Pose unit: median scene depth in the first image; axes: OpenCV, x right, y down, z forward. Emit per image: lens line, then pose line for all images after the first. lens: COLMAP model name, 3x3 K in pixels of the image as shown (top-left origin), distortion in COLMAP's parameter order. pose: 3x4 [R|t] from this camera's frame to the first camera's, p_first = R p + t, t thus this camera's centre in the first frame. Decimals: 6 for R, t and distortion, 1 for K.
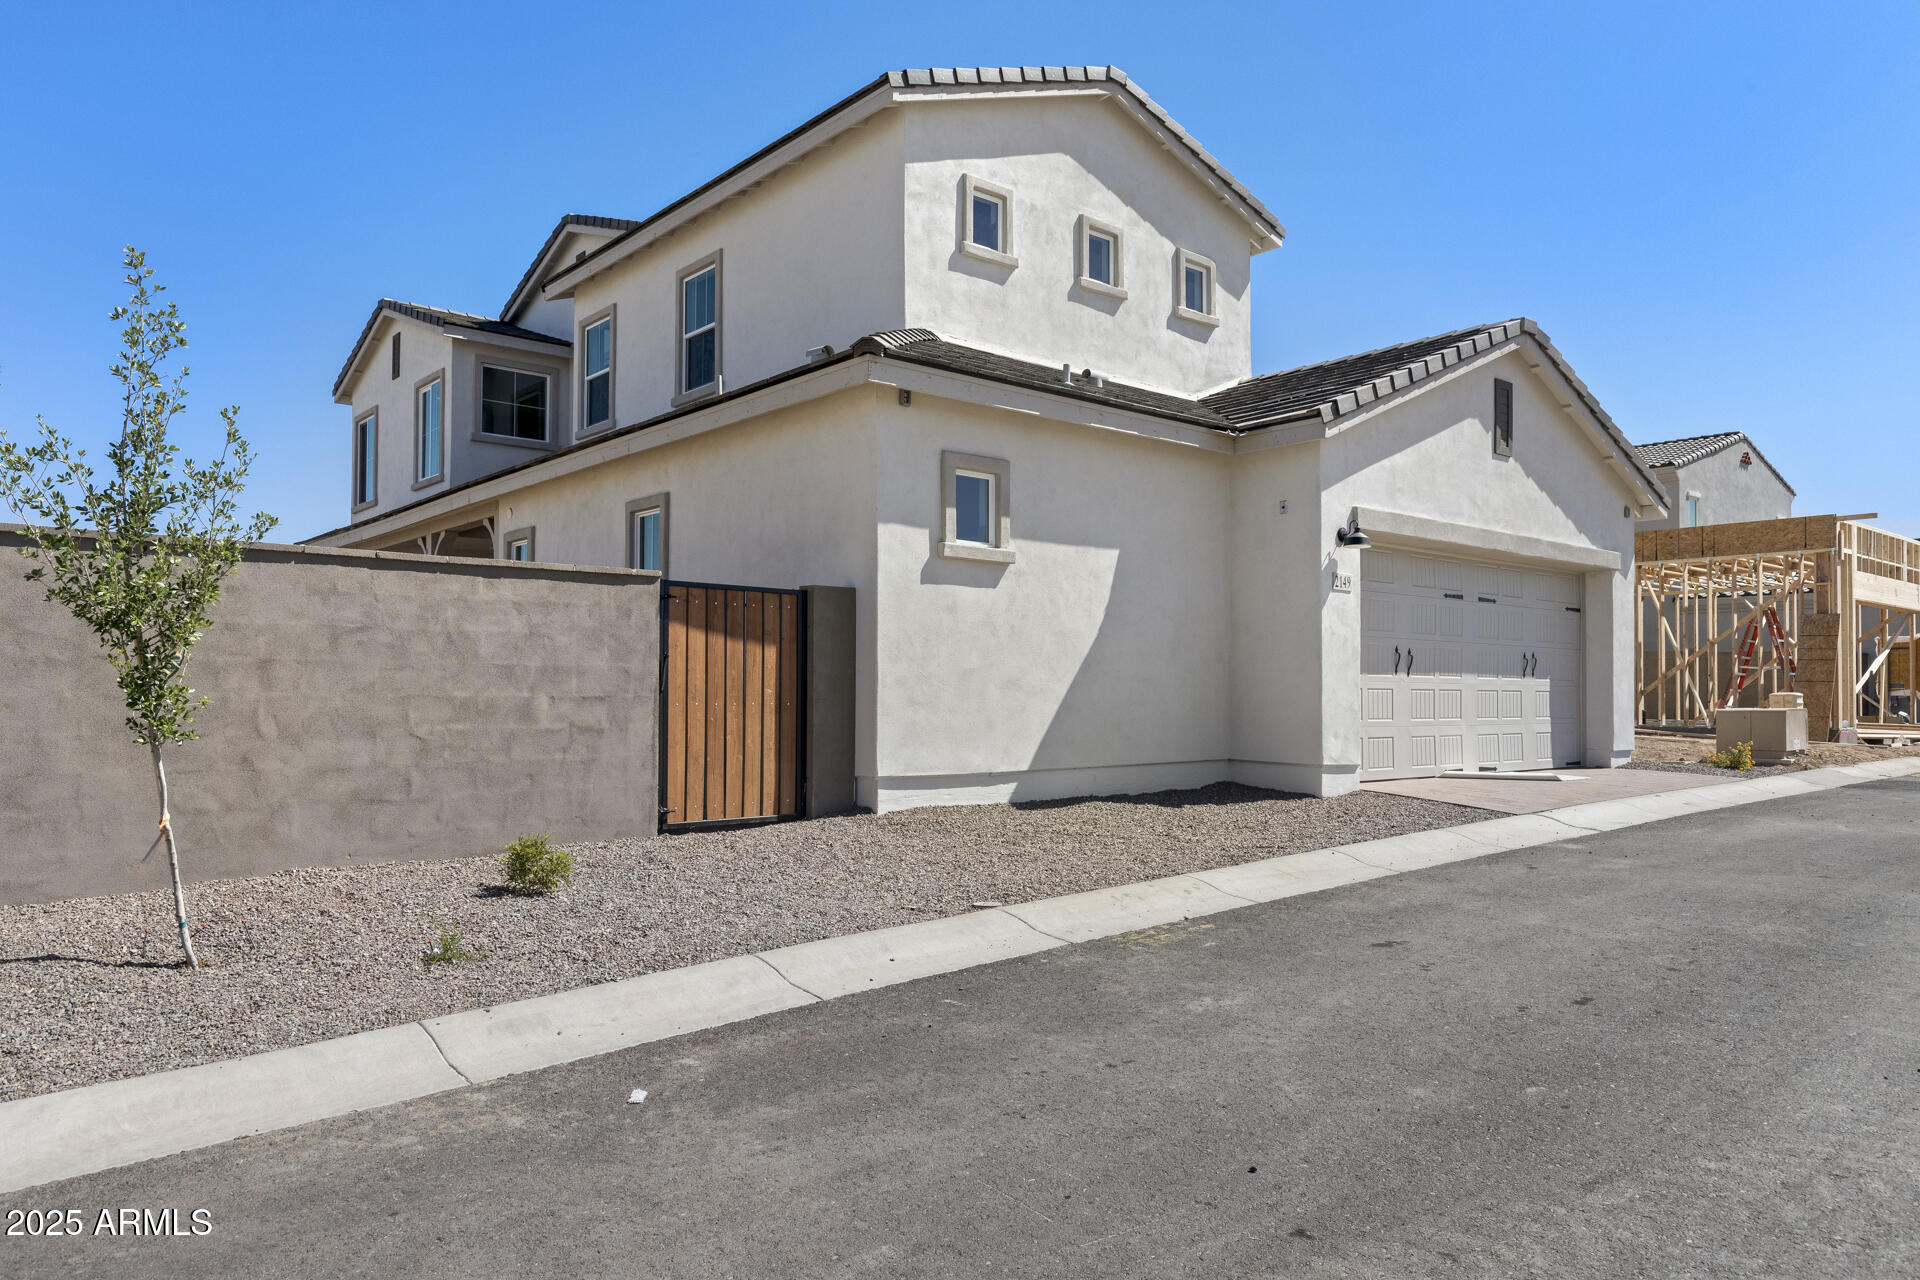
lens RADIAL K [[1365.5, 0, 961.6], [0, 1365.5, 685.7], [0, 0, 1]] dist [0.031650, -0.000134]
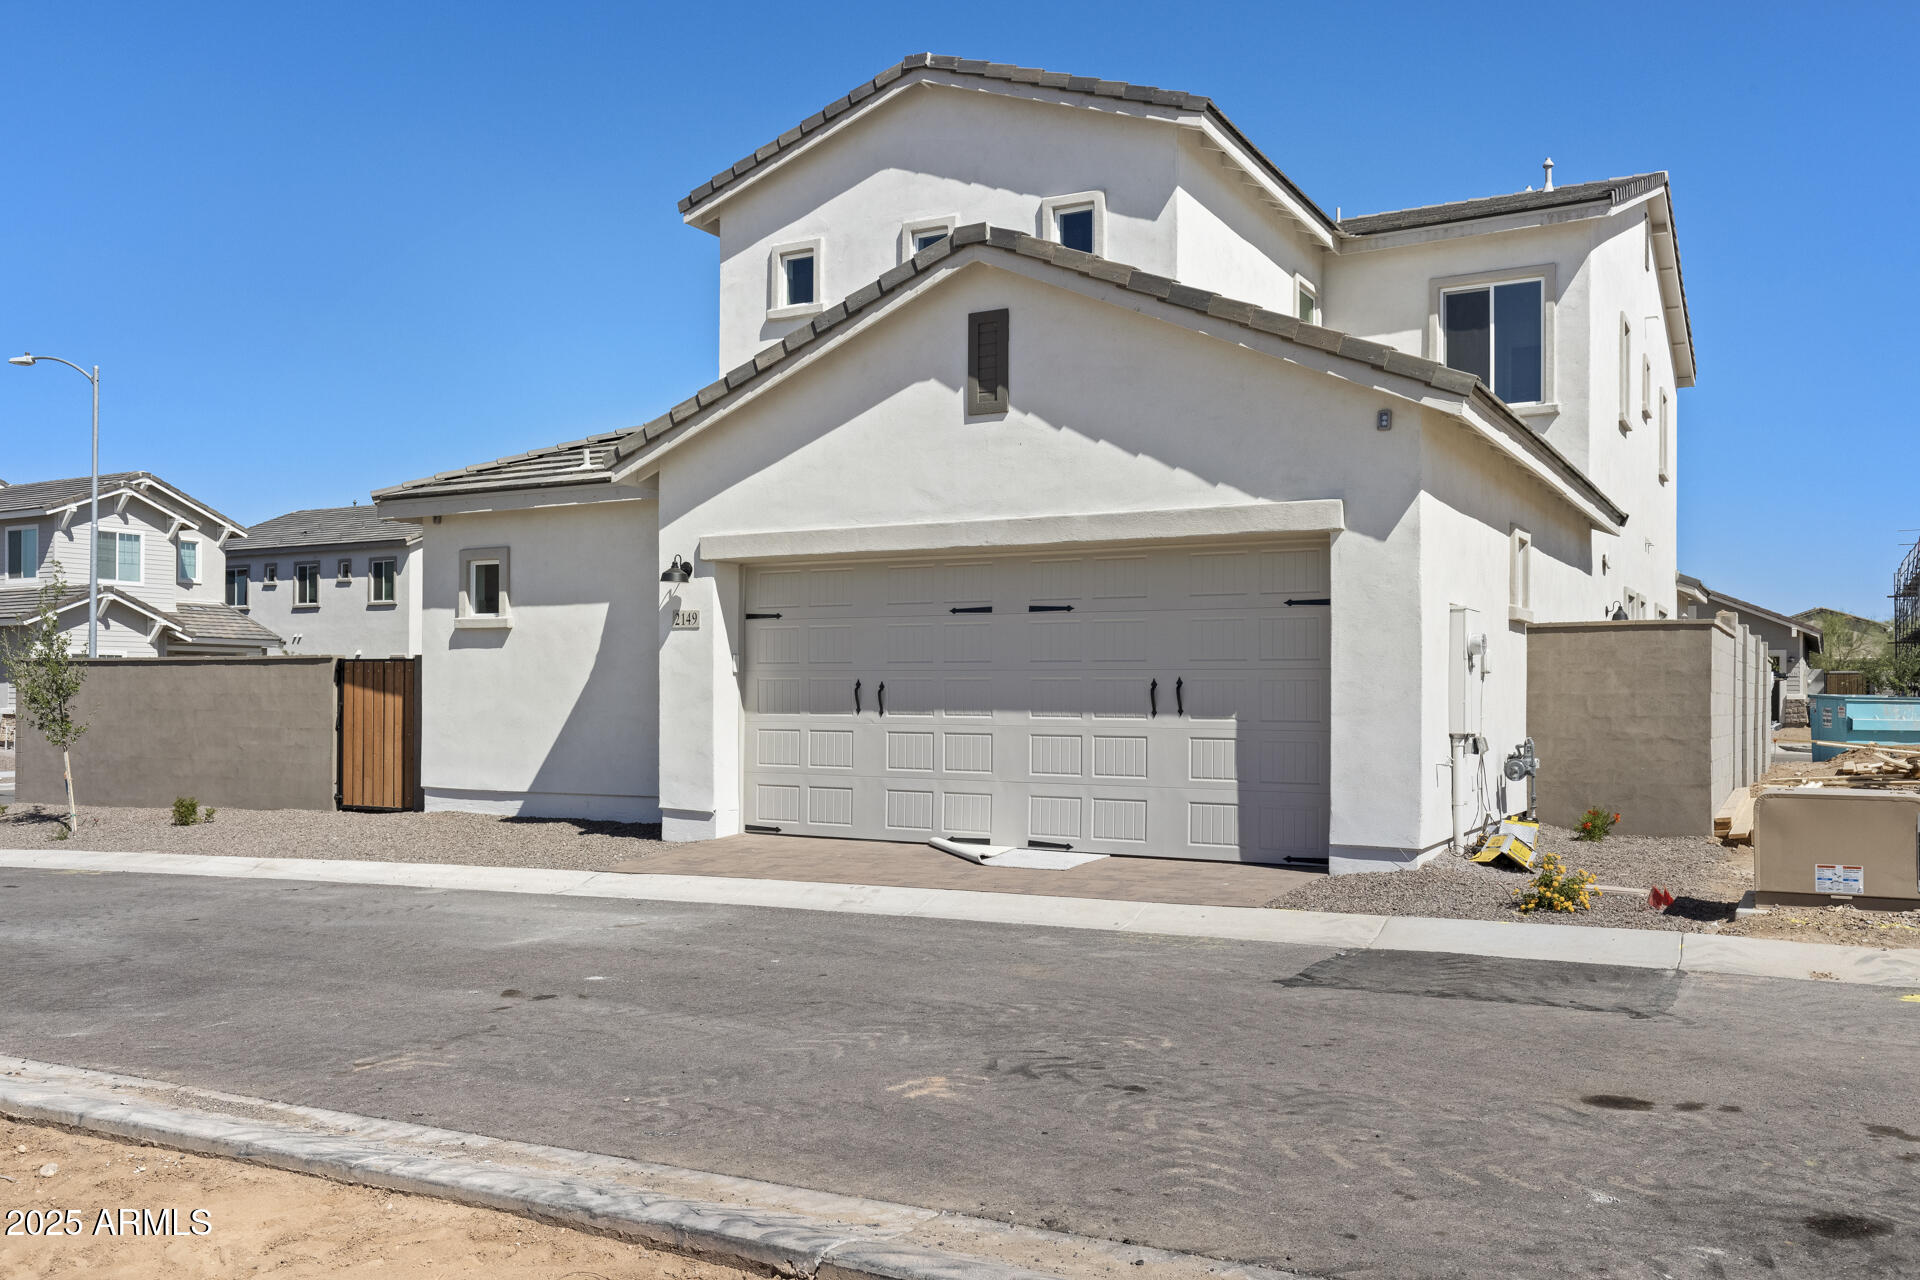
lens RADIAL K [[1588.9, 0, 960.1], [0, 1588.9, 701.9], [0, 0, 1]] dist [-0.005077, -0.000747]
pose [[0.300375, 0.005326, -0.953806, 1.460809], [0.009638, 0.999916, 0.008618, -0.026700], [0.953772, -0.011781, 0.300299, 0.889819]]
